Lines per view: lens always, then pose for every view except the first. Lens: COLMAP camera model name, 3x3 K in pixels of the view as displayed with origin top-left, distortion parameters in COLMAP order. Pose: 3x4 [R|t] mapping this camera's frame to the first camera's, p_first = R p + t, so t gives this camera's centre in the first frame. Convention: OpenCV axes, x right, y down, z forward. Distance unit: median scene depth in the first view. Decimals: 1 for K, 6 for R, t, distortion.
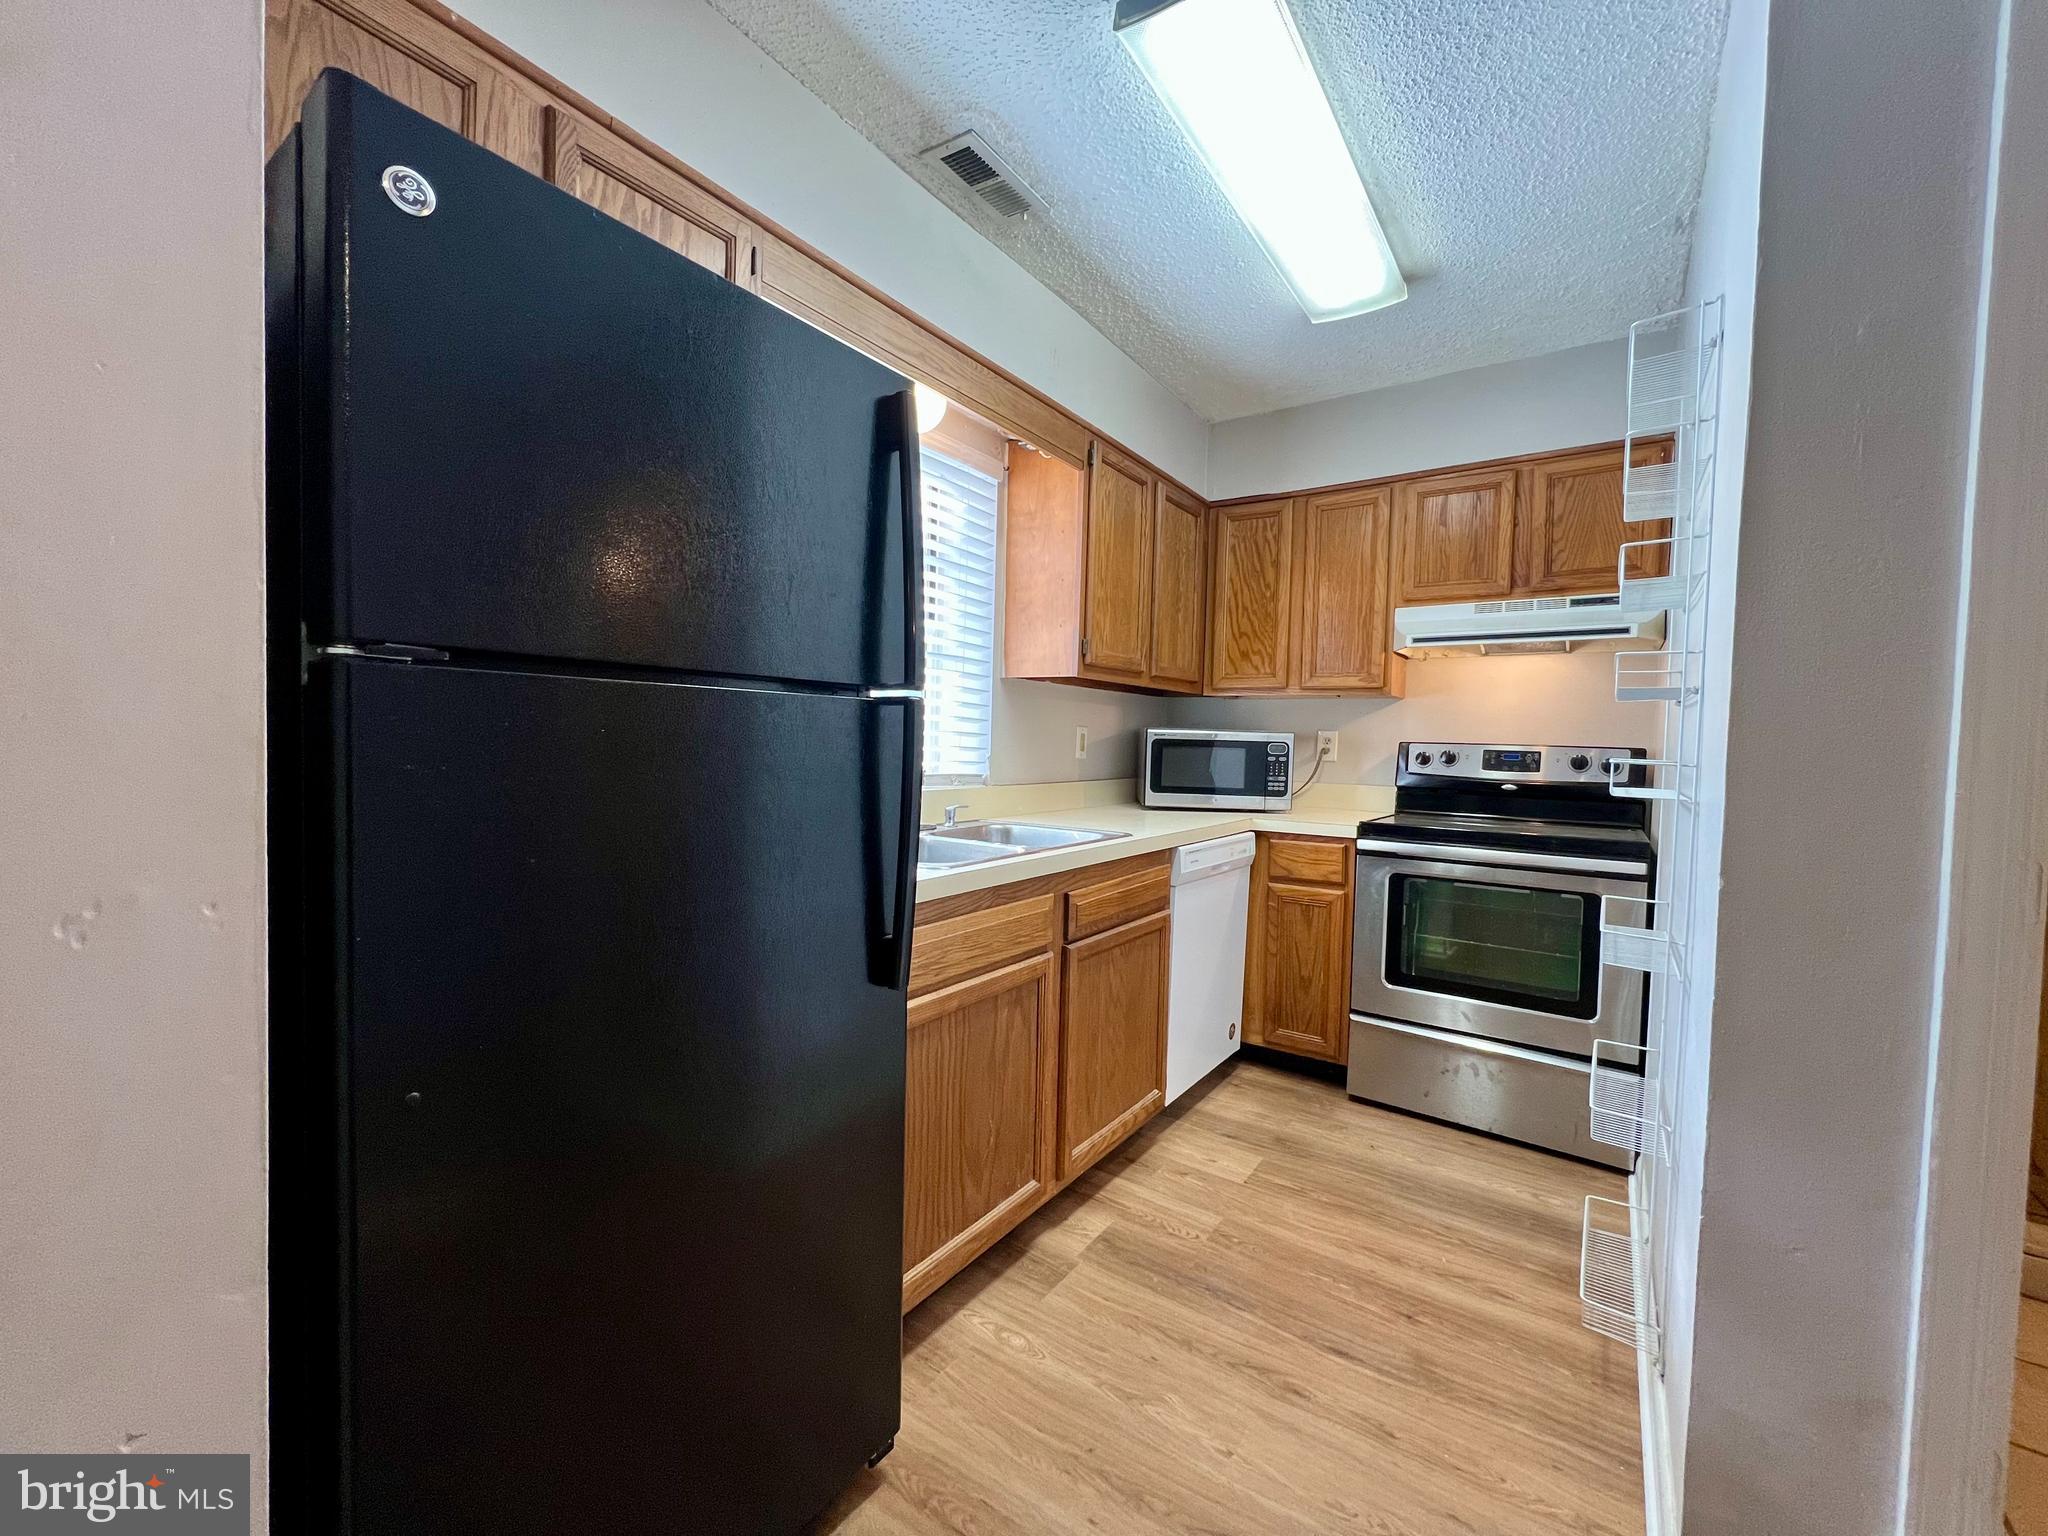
lens RADIAL K [[817.0, 0, 1023.9], [0, 817.0, 768.1], [0, 0, 1]] dist [-0.004799, 0.001319]
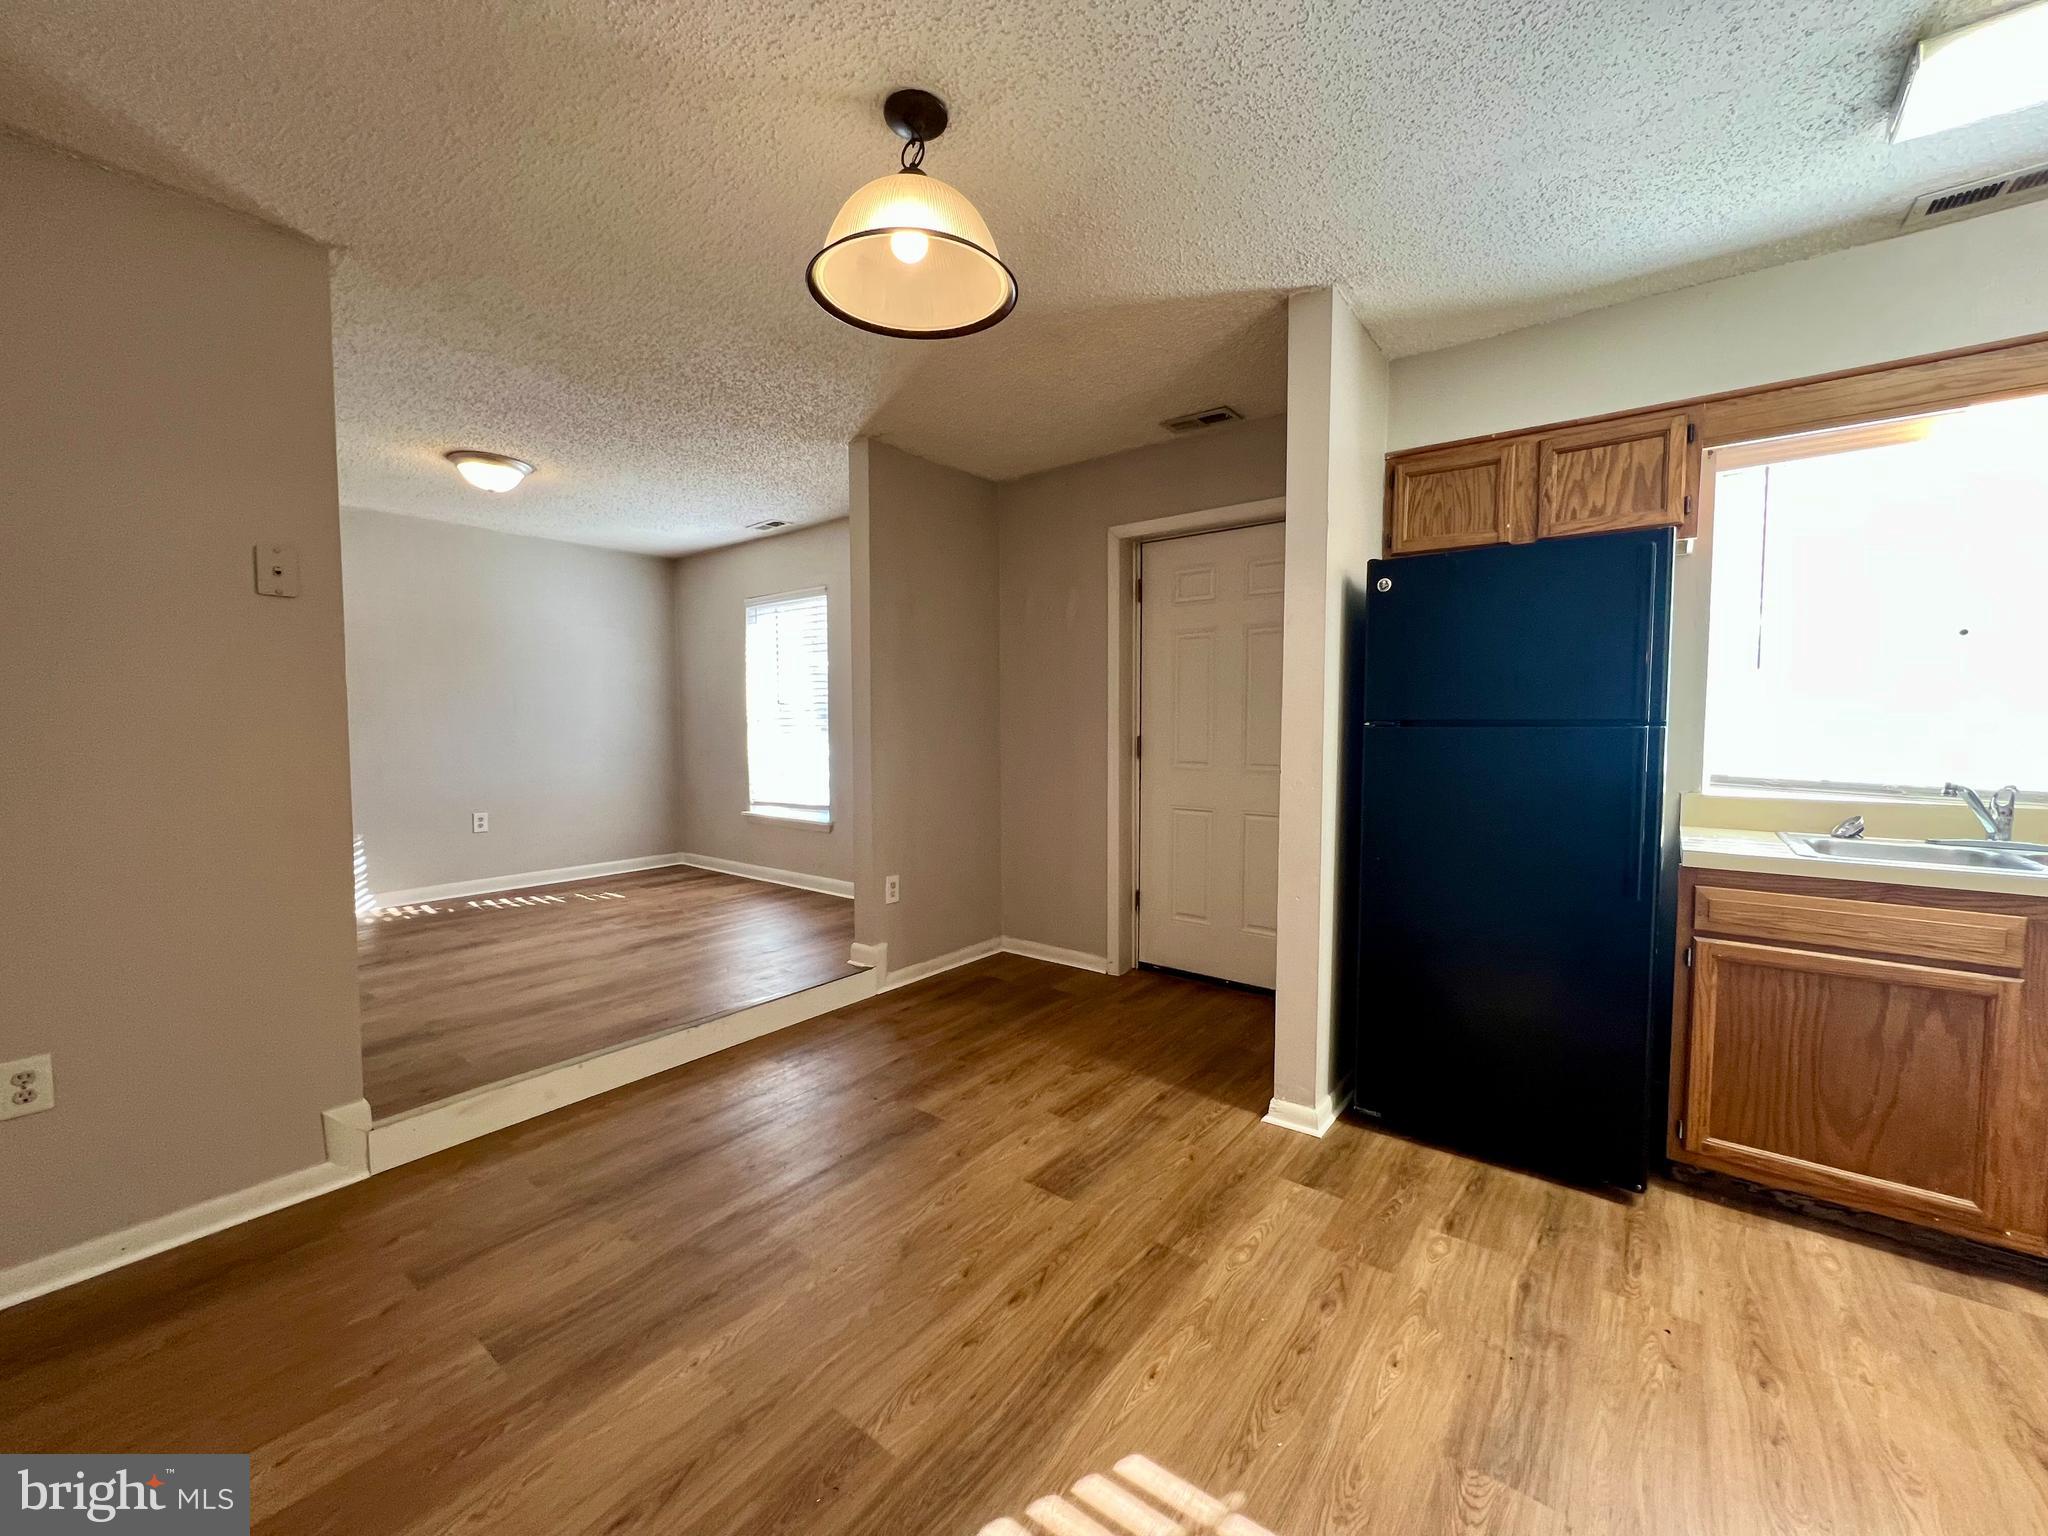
lens RADIAL K [[817.0, 0, 1011.7], [0, 817.0, 750.5], [0, 0, 1]] dist [-0.004799, 0.001319]
pose [[-0.053535, 0.004884, -0.998554, 0.689039], [-0.037219, 0.999283, 0.006883, 0.001376], [0.997872, 0.037534, -0.053315, -0.074948]]
